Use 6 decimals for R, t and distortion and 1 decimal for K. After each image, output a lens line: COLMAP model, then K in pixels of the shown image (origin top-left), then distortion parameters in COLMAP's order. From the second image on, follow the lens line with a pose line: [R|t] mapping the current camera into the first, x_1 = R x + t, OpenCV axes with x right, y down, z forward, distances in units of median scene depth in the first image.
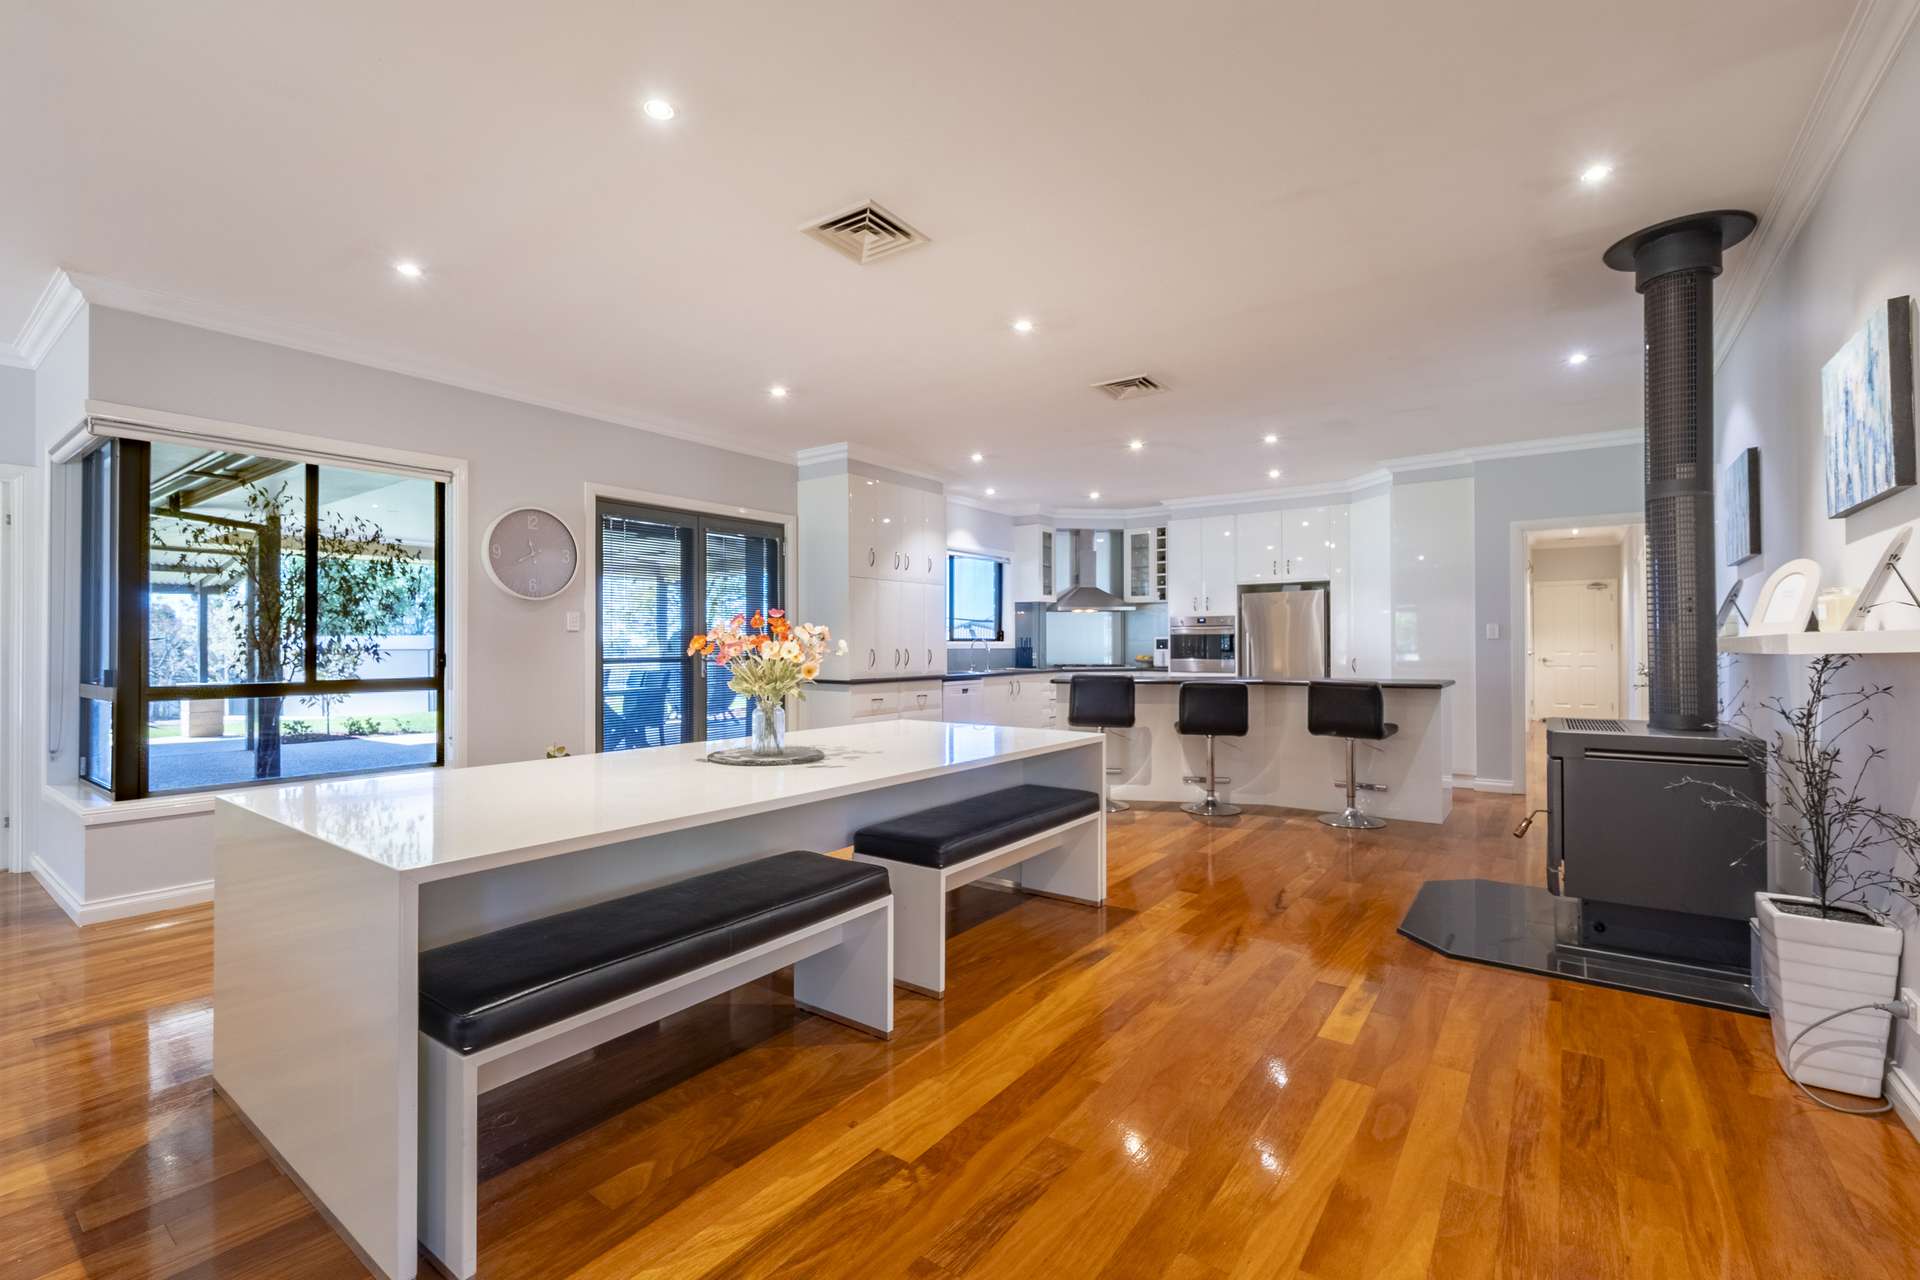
lens RADIAL K [[825.5, 0, 960.0], [0, 825.5, 640.0], [0, 0, 1]] dist [0.001103, 0.000411]
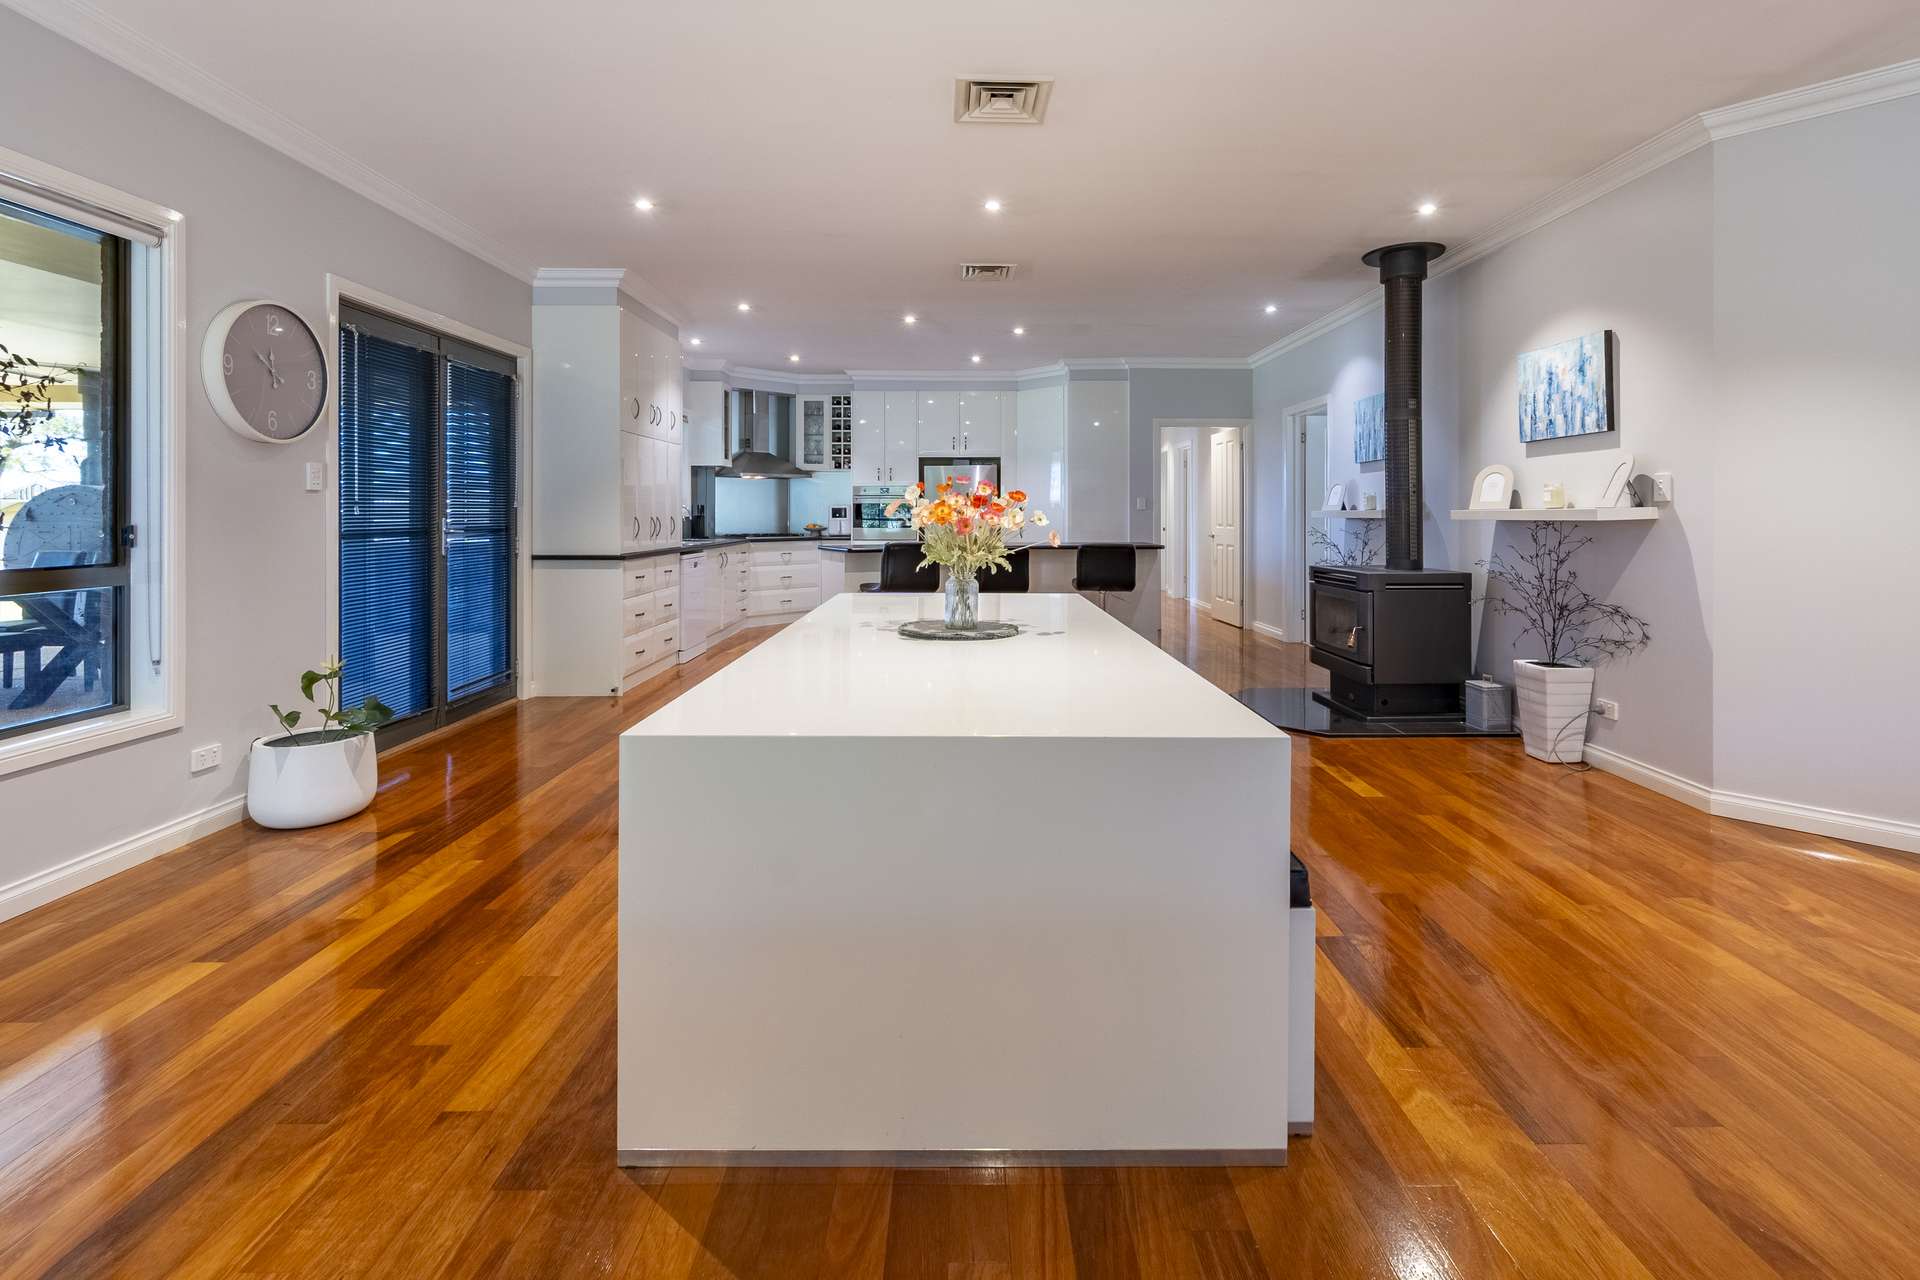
lens RADIAL K [[869.3, 0, 965.1], [0, 869.3, 511.2], [0, 0, 1]] dist [-0.003808, -0.000196]
pose [[0.803870, 0.004787, 0.594786, -0.361130], [-0.006623, 0.999978, 0.000903, 0.001486], [-0.594768, -0.004665, 0.803884, 0.085527]]
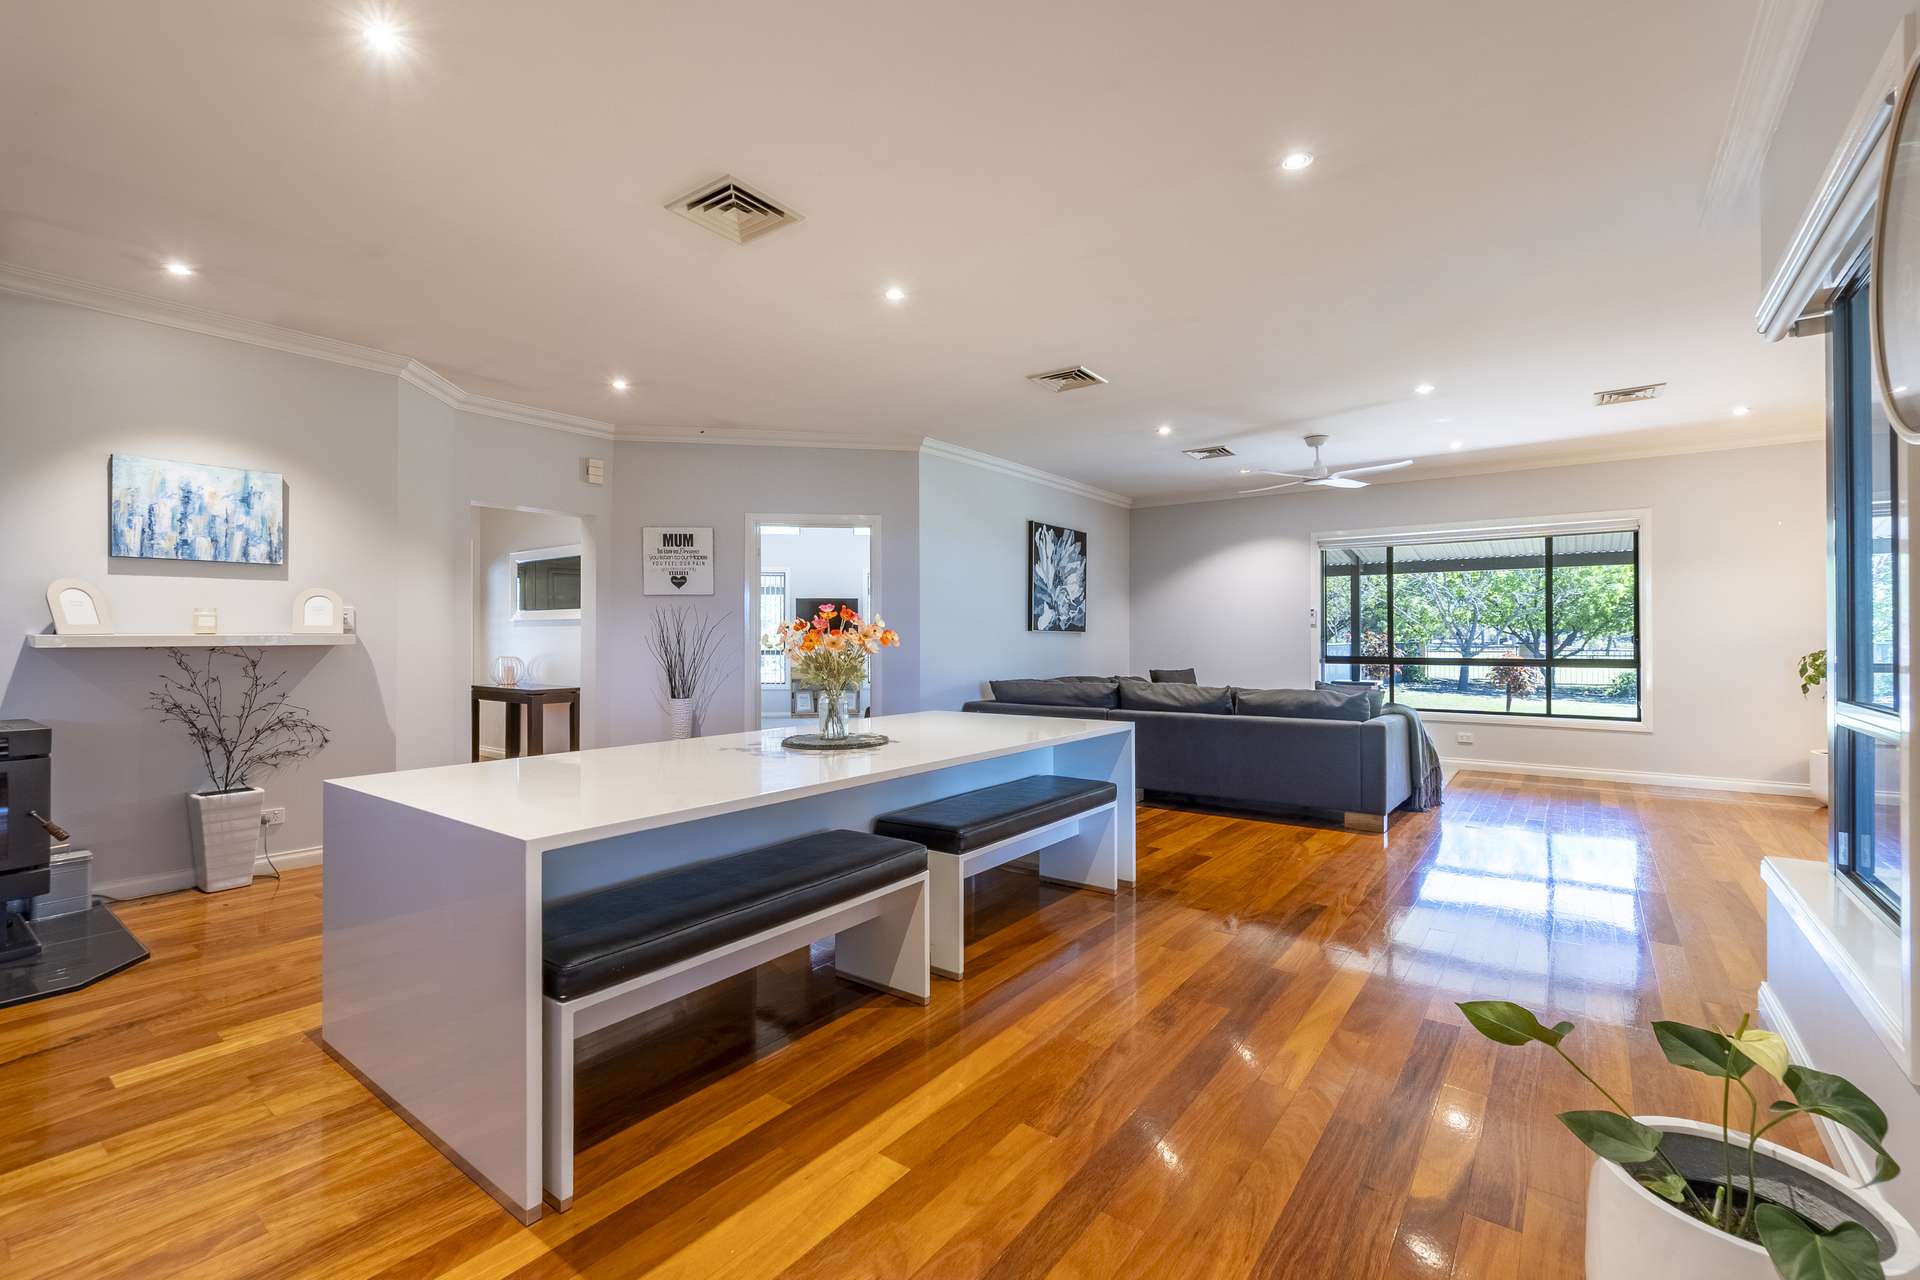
lens RADIAL K [[834.3, 0, 960.0], [0, 834.3, 640.0], [0, 0, 1]] dist [-0.001864, 0.000059]
pose [[-0.999901, 0.003831, 0.013567, -0.180426], [0.003787, 0.999988, -0.003250, 0.005392], [-0.013580, -0.003199, -0.999903, 0.921639]]
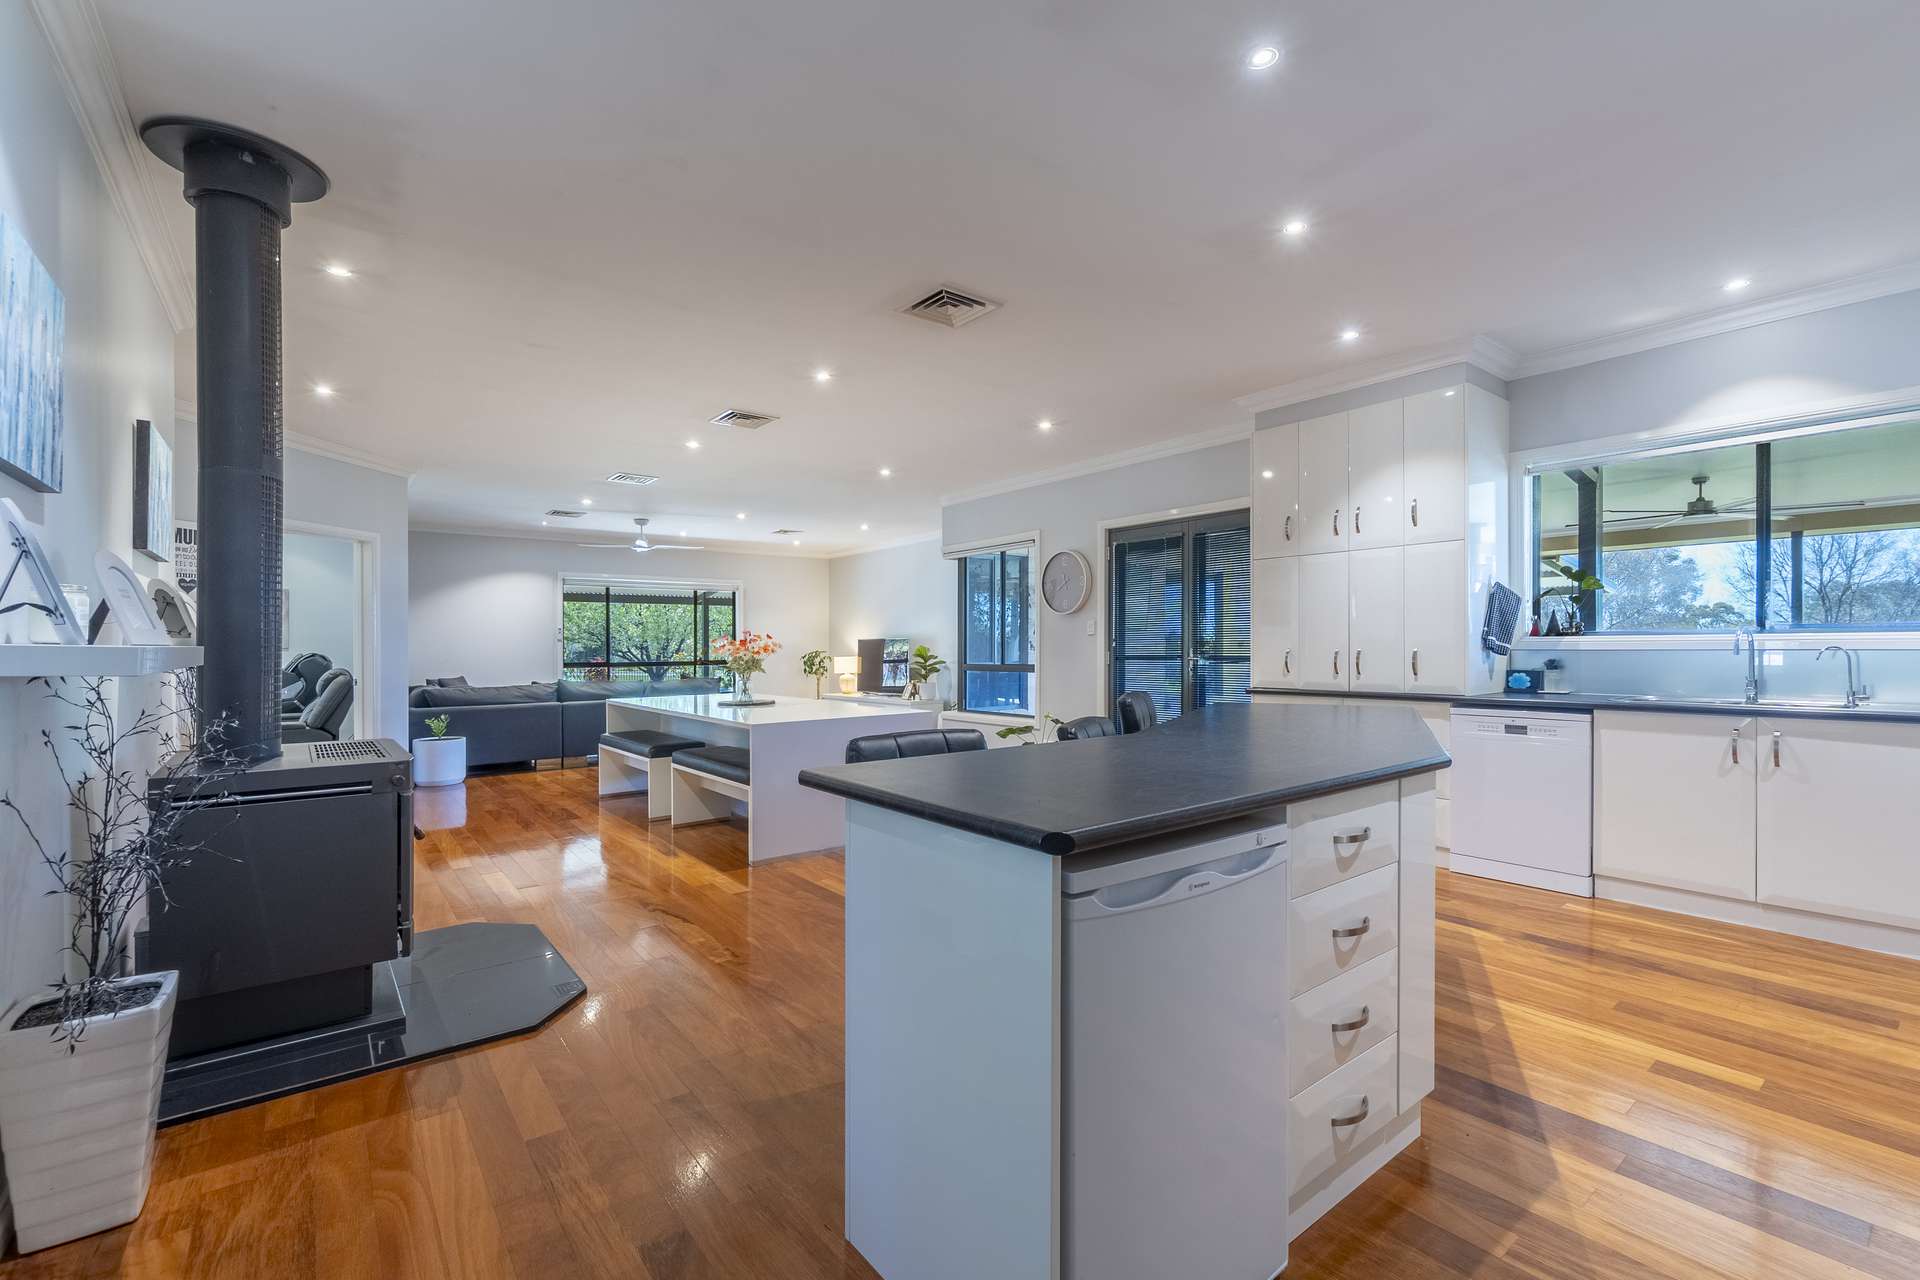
lens RADIAL K [[834.3, 0, 960.0], [0, 834.3, 640.0], [0, 0, 1]] dist [-0.001864, 0.000059]
pose [[-0.277007, -0.000377, -0.960868, 0.703986], [0.015418, 0.999869, -0.004838, 0.001796], [0.960744, -0.016155, -0.276965, 0.916386]]
